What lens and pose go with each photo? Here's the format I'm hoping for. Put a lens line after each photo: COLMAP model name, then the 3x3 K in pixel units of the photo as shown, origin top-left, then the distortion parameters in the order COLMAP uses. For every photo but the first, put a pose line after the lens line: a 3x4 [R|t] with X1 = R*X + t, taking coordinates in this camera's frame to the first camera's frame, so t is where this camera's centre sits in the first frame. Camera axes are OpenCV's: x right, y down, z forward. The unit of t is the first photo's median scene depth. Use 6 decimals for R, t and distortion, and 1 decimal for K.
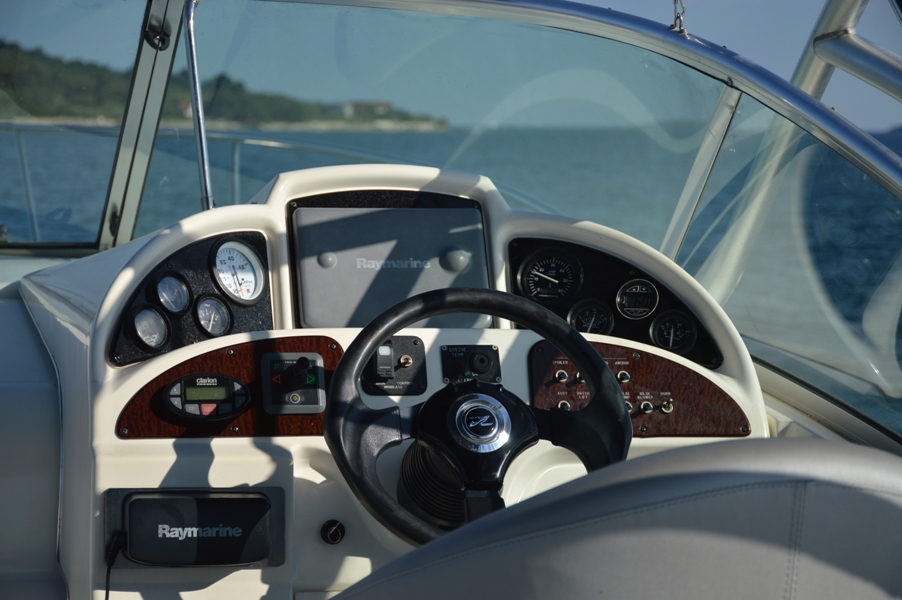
lens RADIAL K [[2530.3, 0, 451.0], [0, 2530.3, 300.0], [0, 0, 1]] dist [0.084363, 0.316831]
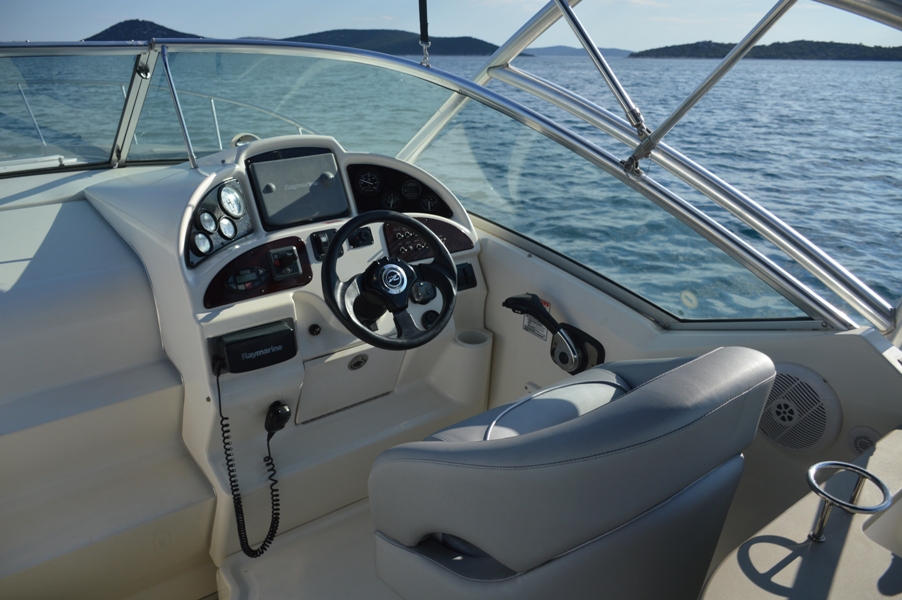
lens RADIAL K [[732.2, 0, 450.3], [0, 732.2, 287.0], [0, 0, 1]] dist [-0.001905, -0.001752]
pose [[0.925083, -0.159948, 0.344438, -0.142471], [0.065619, 0.960659, 0.269868, -0.096970], [-0.374052, -0.227049, 0.899185, 0.408369]]
